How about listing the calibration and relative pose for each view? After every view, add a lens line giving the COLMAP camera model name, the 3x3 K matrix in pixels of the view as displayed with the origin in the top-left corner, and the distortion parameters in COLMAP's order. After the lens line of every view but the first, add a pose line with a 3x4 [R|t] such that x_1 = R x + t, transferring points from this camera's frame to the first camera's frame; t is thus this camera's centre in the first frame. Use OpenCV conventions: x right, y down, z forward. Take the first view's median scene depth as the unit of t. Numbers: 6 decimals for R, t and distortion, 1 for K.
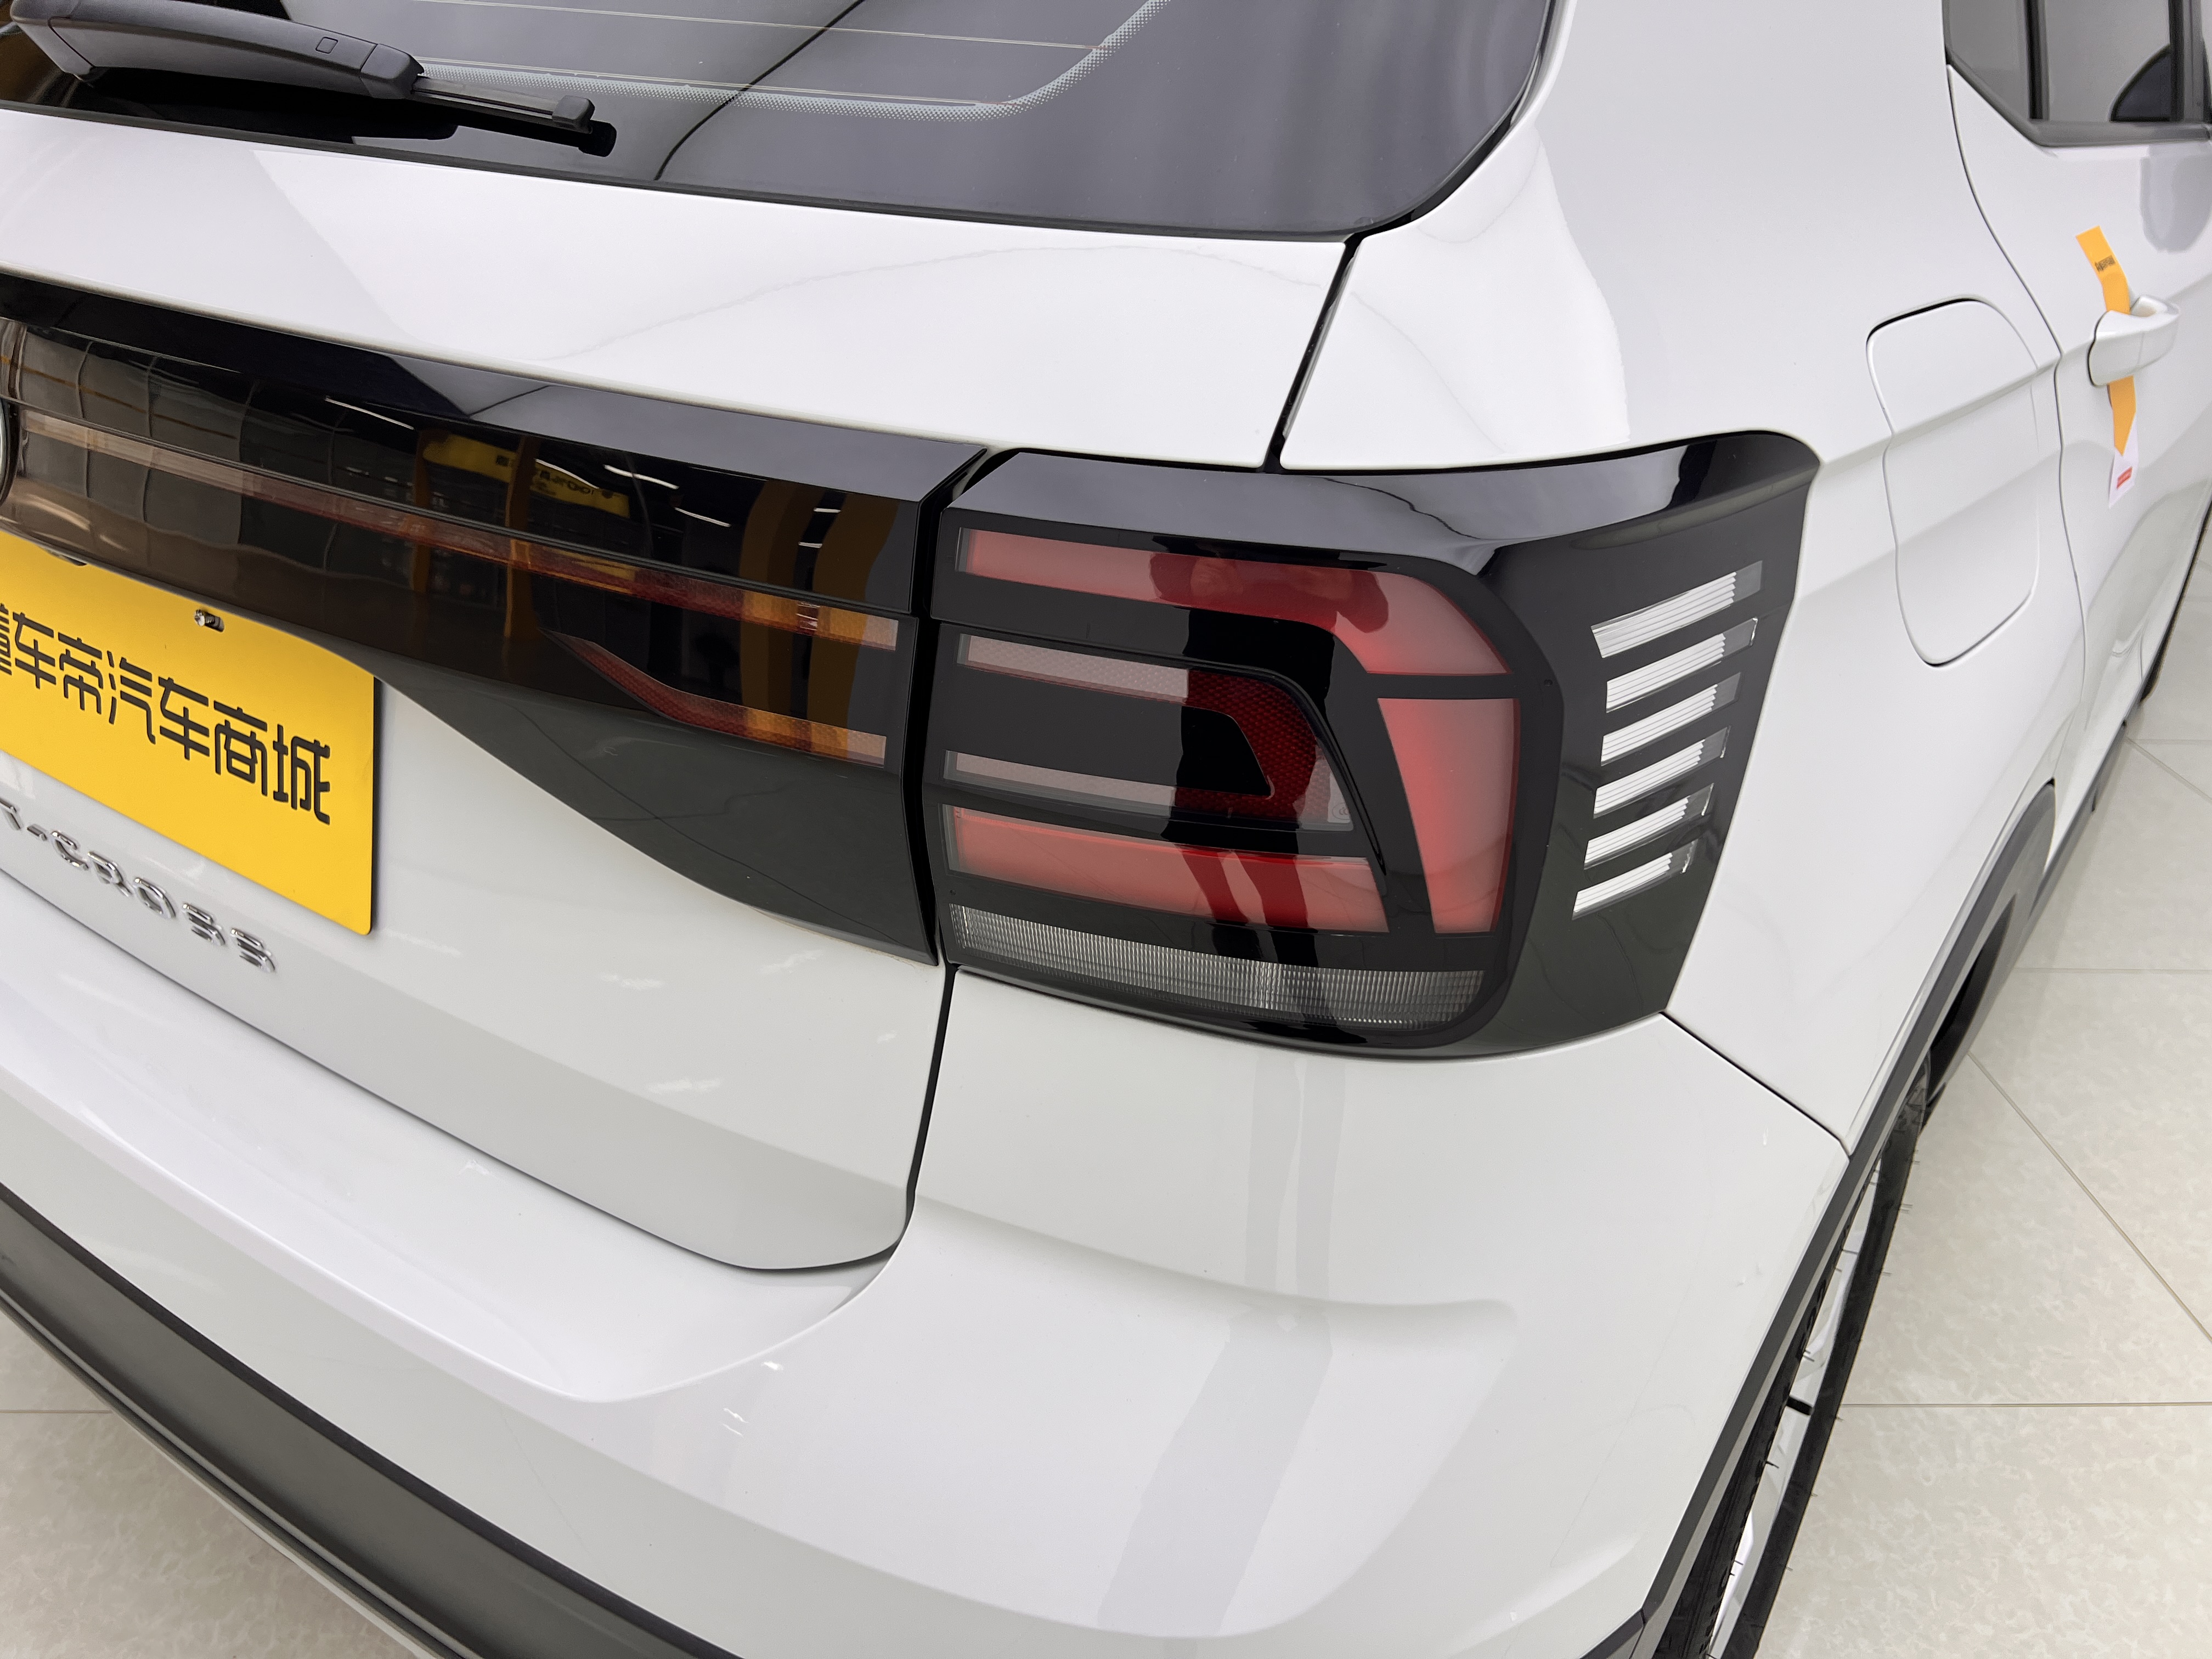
lens RADIAL K [[1657.7, 0, 1091.0], [0, 1657.7, 839.5], [0, 0, 1]] dist [0.052916, -0.057080]
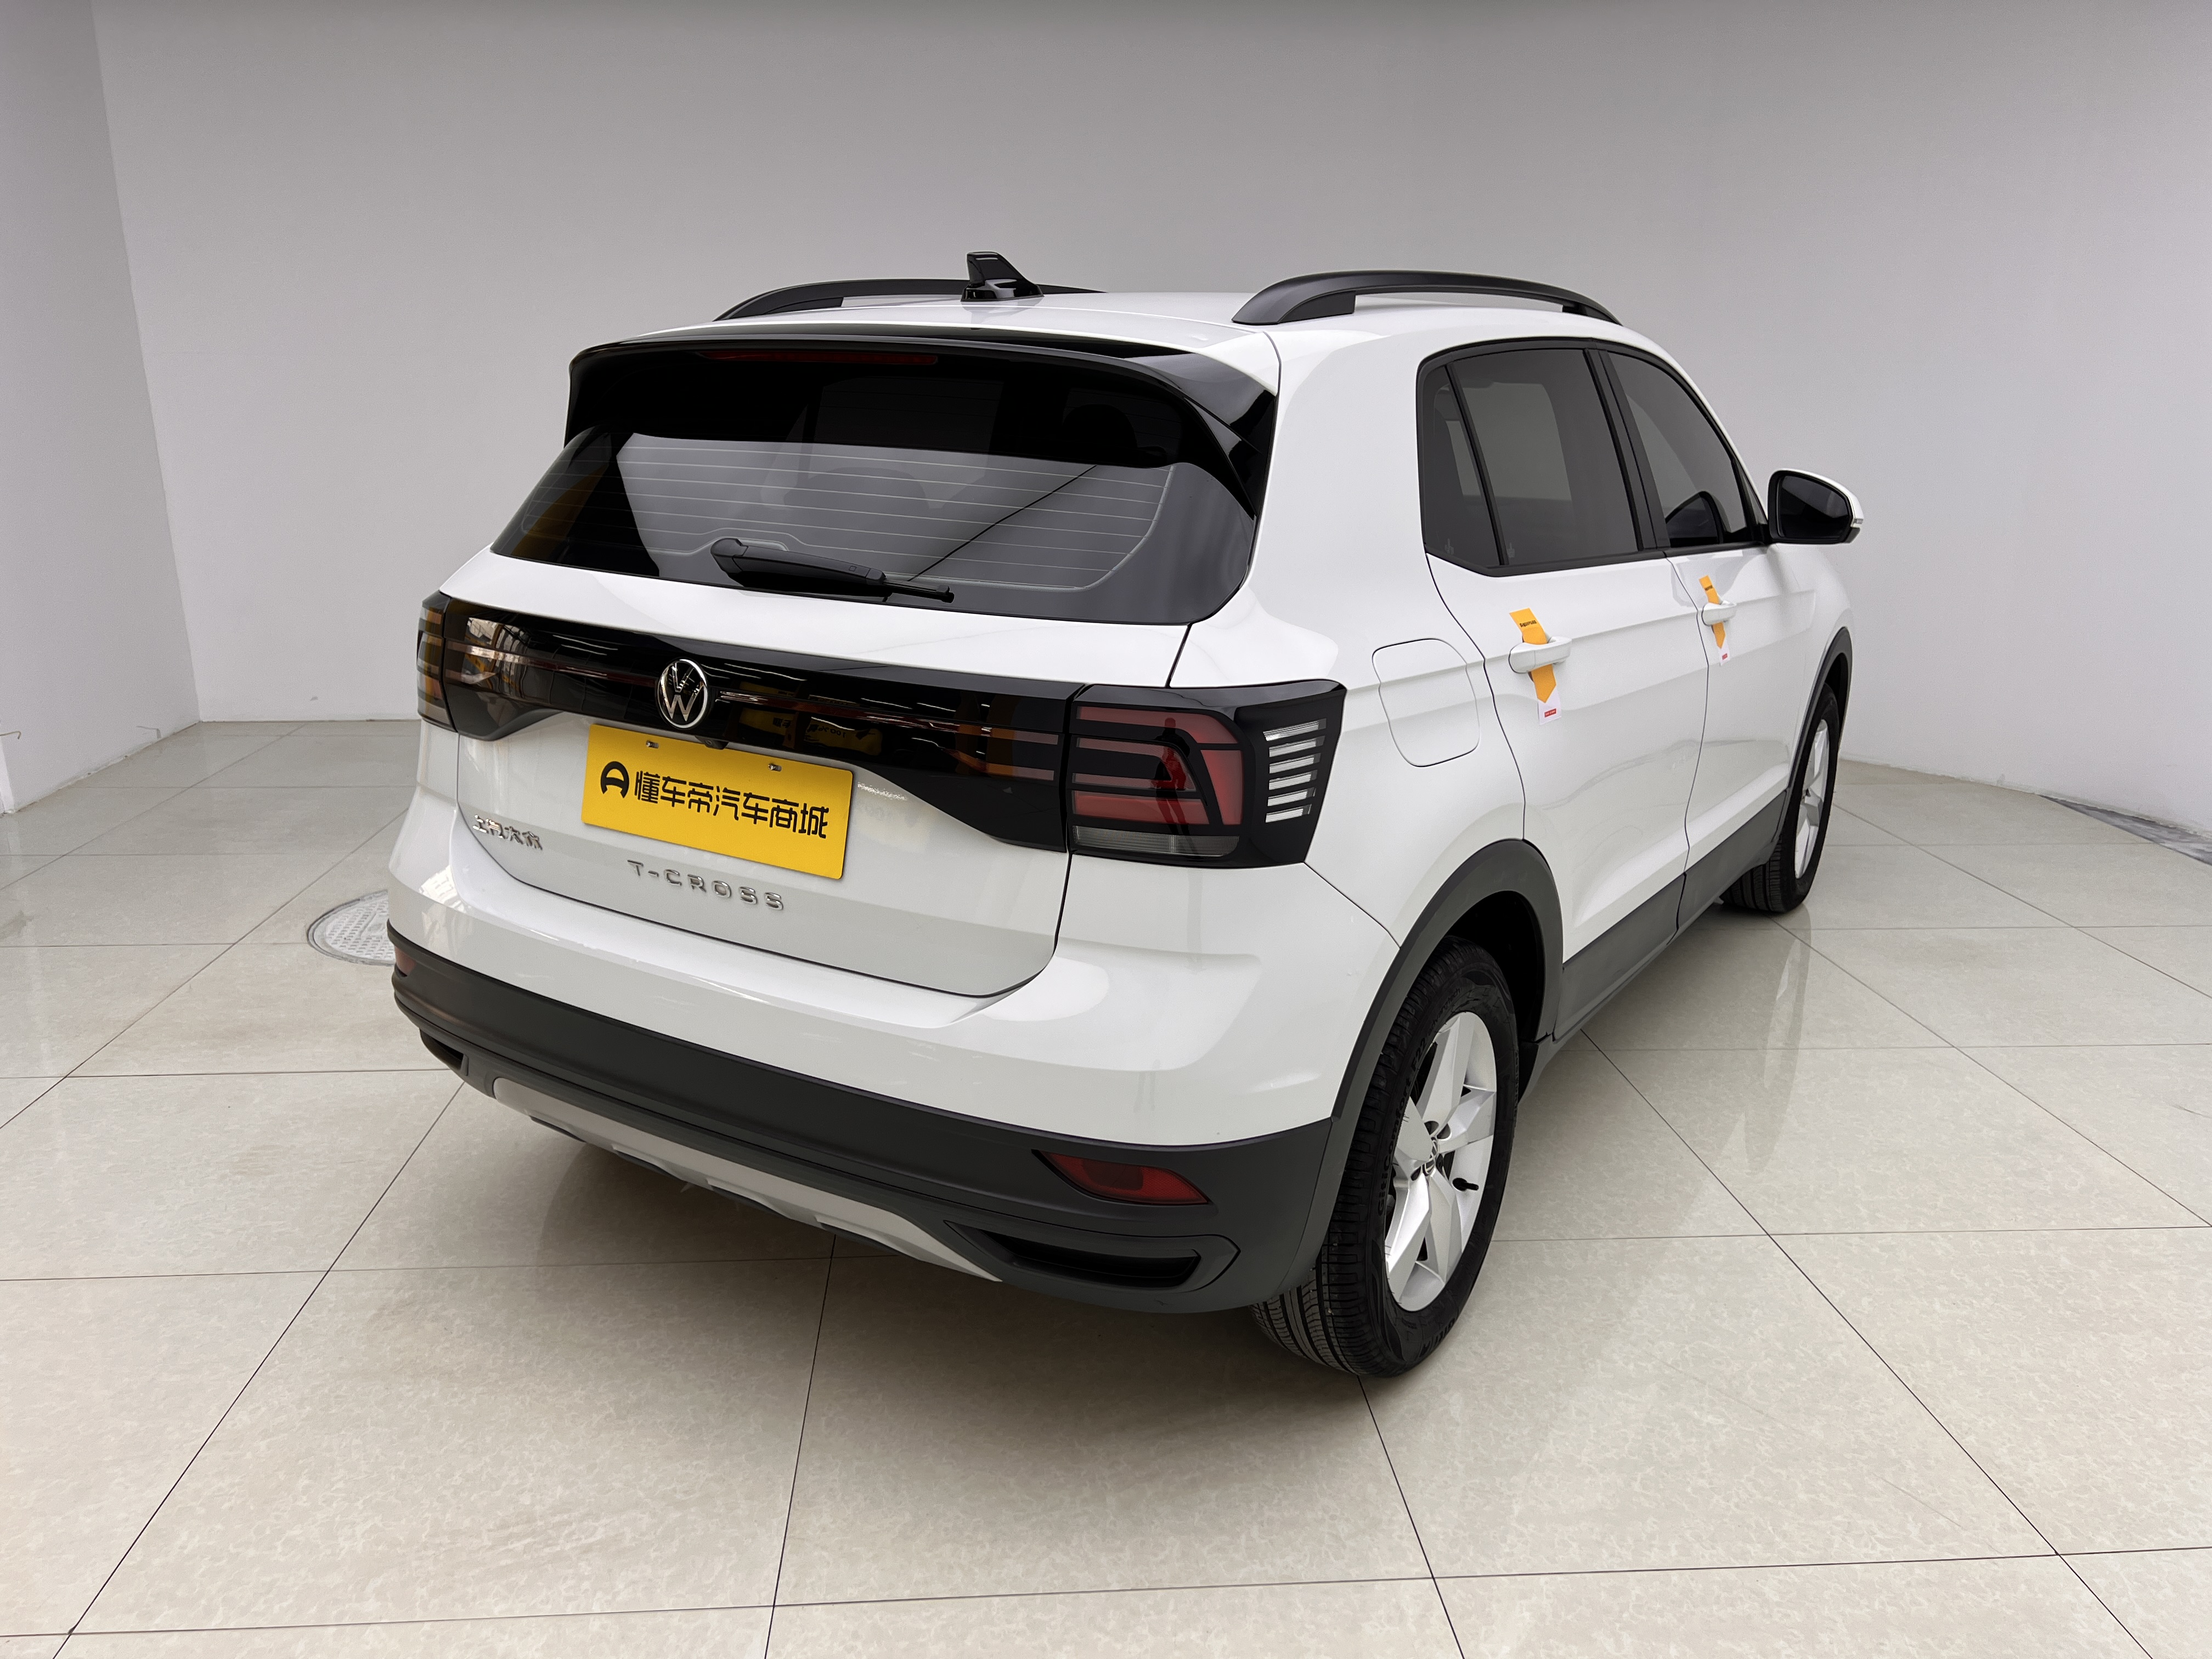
lens RADIAL K [[1657.7, 0, 1106.6], [0, 1657.7, 829.9], [0, 0, 1]] dist [0.052916, -0.057080]
pose [[0.998788, -0.024091, 0.042925, -0.137609], [0.032471, 0.977858, -0.206735, 0.615180], [-0.036994, 0.207878, 0.977455, -1.832492]]
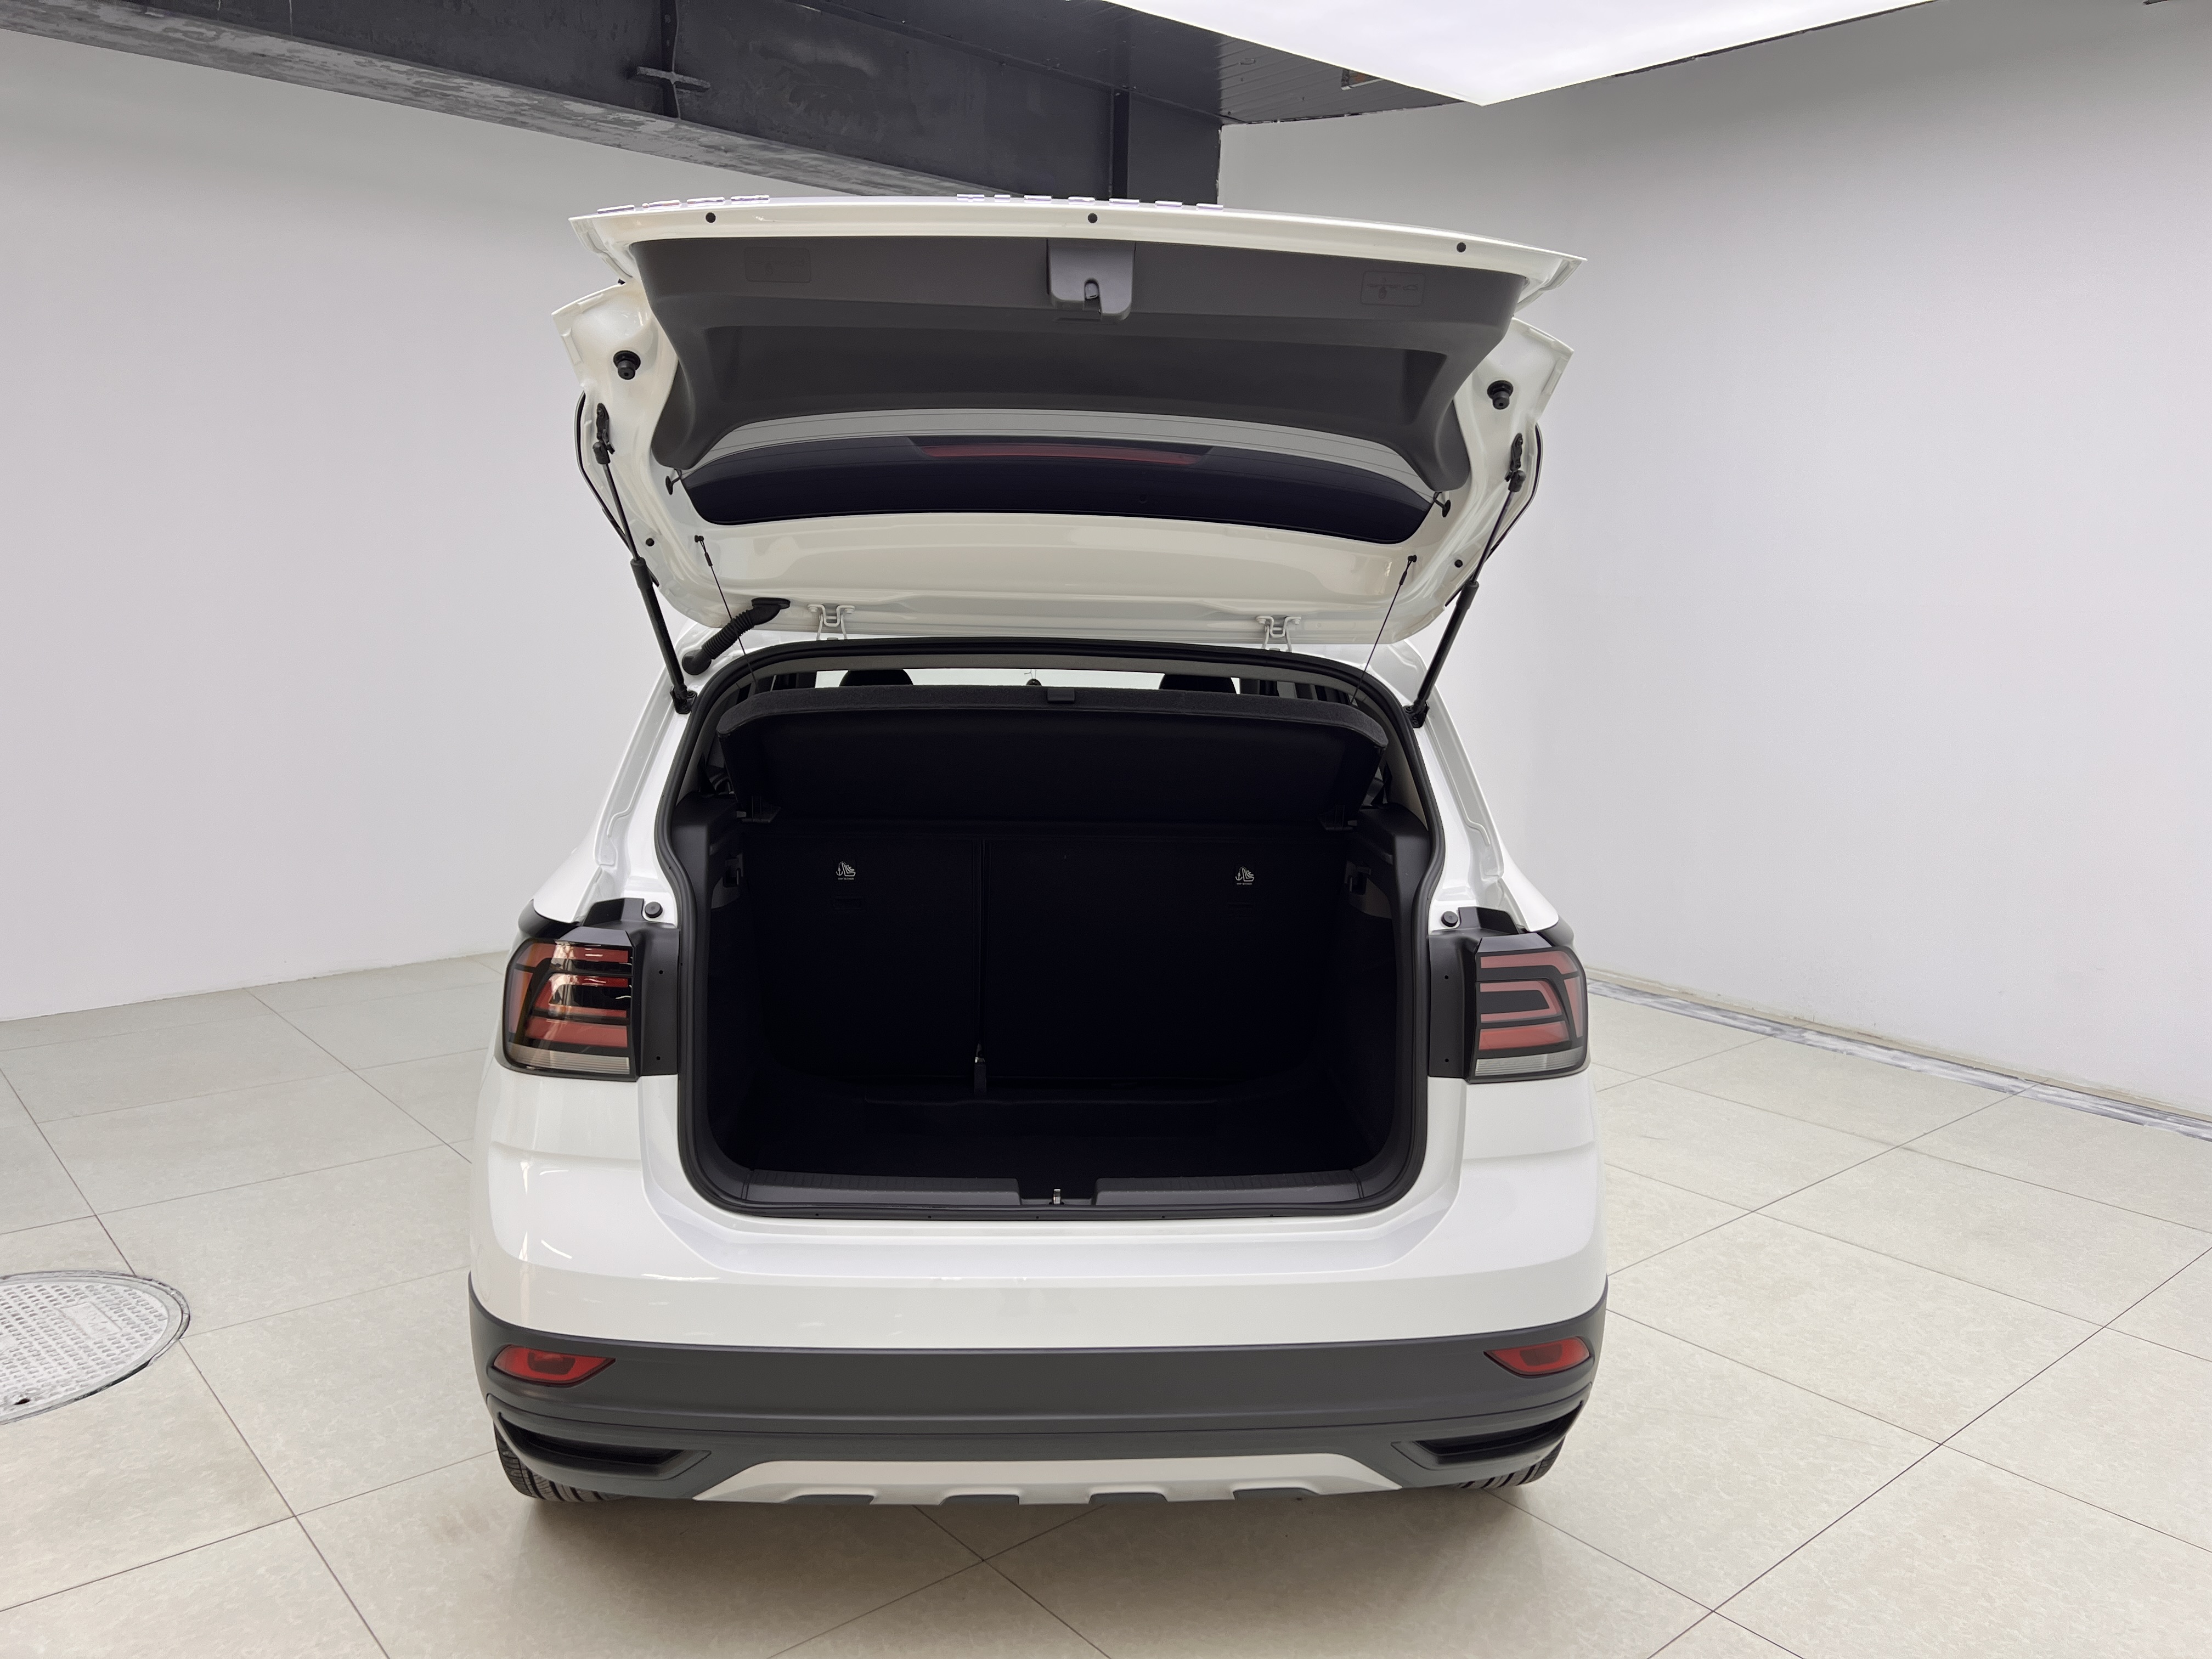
lens RADIAL K [[1657.7, 0, 1096.8], [0, 1657.7, 833.0], [0, 0, 1]] dist [0.052916, -0.057080]
pose [[0.777086, -0.108215, 0.620022, -2.616347], [0.289955, 0.935896, -0.200062, 0.055658], [-0.558626, 0.335244, 0.758649, -1.326202]]
